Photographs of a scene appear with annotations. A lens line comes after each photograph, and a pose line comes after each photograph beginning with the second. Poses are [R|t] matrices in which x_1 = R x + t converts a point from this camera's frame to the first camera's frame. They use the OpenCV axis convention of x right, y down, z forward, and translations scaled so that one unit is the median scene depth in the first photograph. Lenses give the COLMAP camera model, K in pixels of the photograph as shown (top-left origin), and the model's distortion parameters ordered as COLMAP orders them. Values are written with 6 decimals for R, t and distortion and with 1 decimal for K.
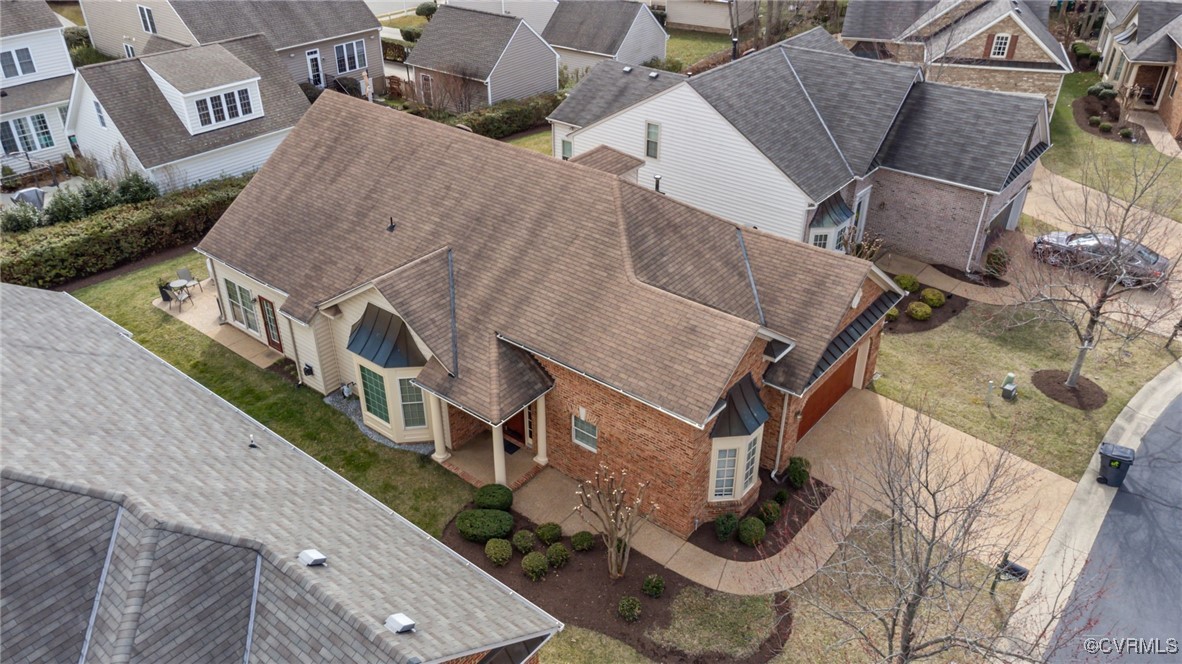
lens RADIAL K [[882.3, 0, 591.0], [0, 882.3, 332.0], [0, 0, 1]] dist [0.004672, 0.000750]
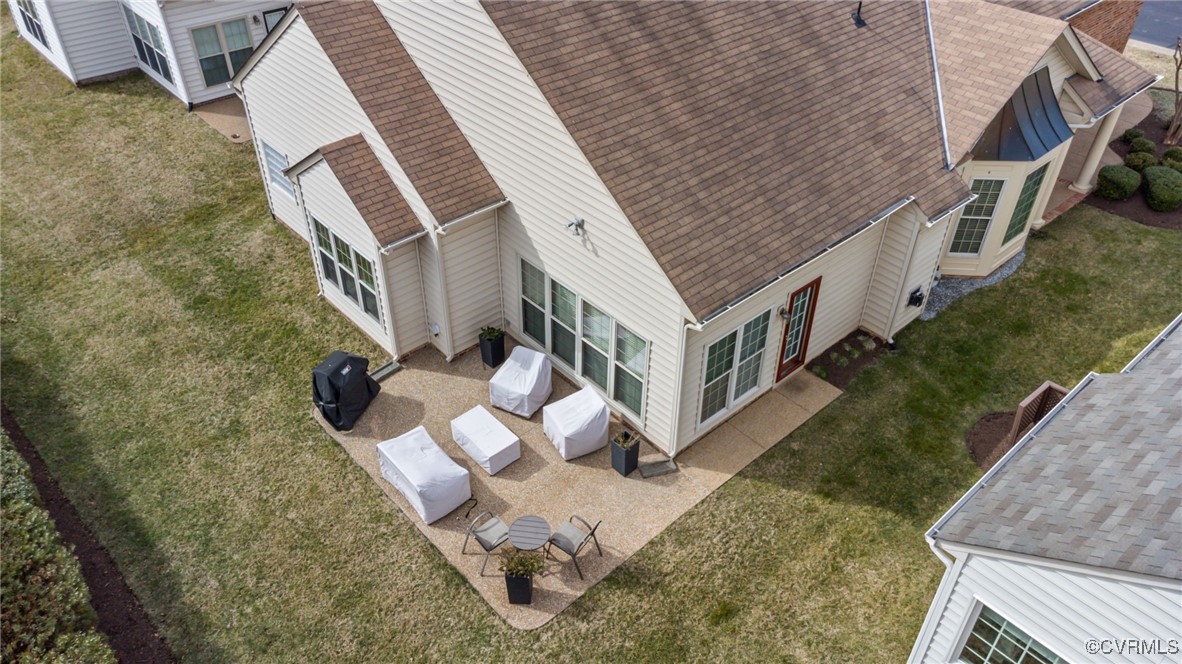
lens RADIAL K [[882.3, 0, 591.0], [0, 882.3, 332.0], [0, 0, 1]] dist [0.004672, 0.000750]
pose [[0.166456, -0.617010, 0.769150, -0.804697], [0.512457, 0.720548, 0.467118, -0.321942], [-0.842425, 0.316401, 0.436130, 0.900353]]
